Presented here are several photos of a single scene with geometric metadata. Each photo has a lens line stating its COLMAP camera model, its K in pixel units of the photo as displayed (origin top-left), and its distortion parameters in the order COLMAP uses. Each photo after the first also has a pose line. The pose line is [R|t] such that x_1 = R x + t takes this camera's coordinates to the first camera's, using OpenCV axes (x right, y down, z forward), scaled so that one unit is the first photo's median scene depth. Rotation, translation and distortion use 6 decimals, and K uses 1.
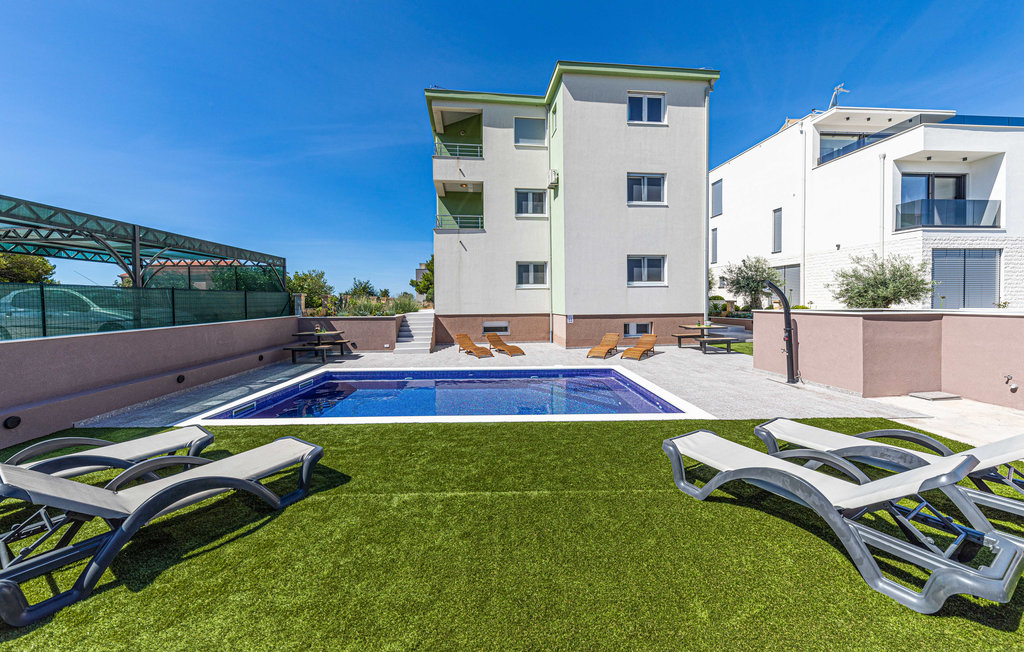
lens RADIAL K [[361.0, 0, 504.7], [0, 361.0, 309.8], [0, 0, 1]] dist [0.001878, -0.000152]
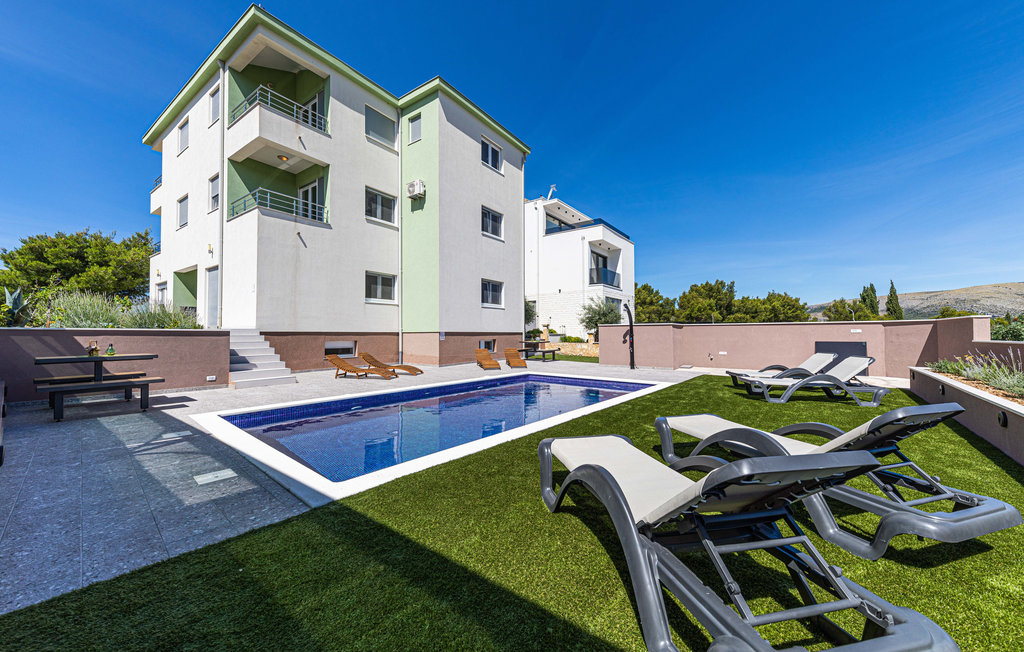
lens RADIAL K [[371.5, 0, 512.0], [0, 371.5, 326.0], [0, 0, 1]] dist [-0.000123, -0.000087]
pose [[0.638246, 0.024389, 0.769446, -0.427857], [0.014495, 0.998940, -0.043686, 0.040579], [-0.769696, 0.039036, 0.637216, 0.189577]]
